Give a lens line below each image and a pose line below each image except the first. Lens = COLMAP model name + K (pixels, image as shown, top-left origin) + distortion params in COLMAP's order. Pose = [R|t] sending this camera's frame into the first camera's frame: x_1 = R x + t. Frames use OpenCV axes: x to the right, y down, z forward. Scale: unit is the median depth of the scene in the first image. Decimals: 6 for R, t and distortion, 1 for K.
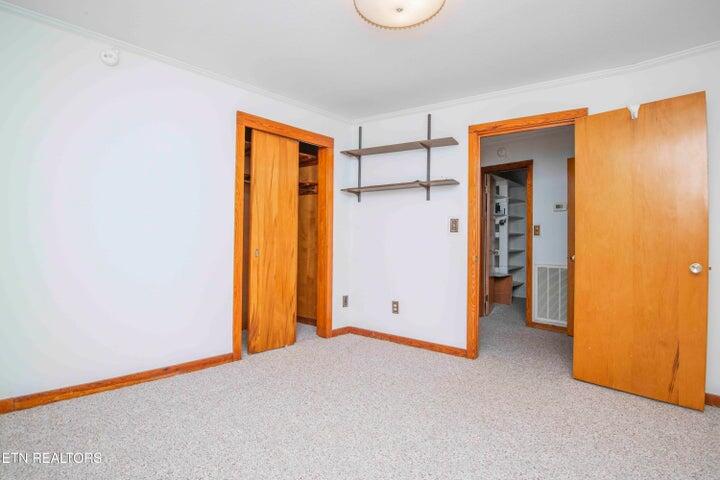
lens RADIAL K [[331.7, 0, 348.0], [0, 331.7, 237.2], [0, 0, 1]] dist [-0.016269, -0.012882]
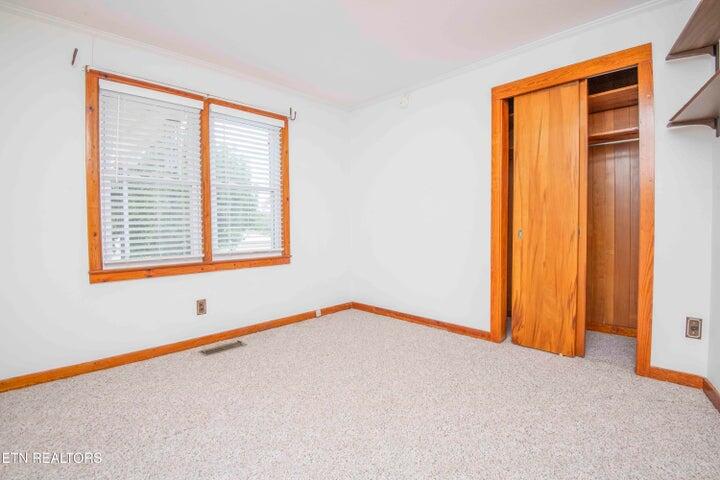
lens RADIAL K [[331.7, 0, 348.0], [0, 331.7, 237.2], [0, 0, 1]] dist [-0.016269, -0.012882]
pose [[0.023658, 0.017763, -0.999562, 0.586449], [0.012022, 0.999765, 0.018051, 0.033169], [0.999648, -0.012444, 0.023438, 0.501926]]
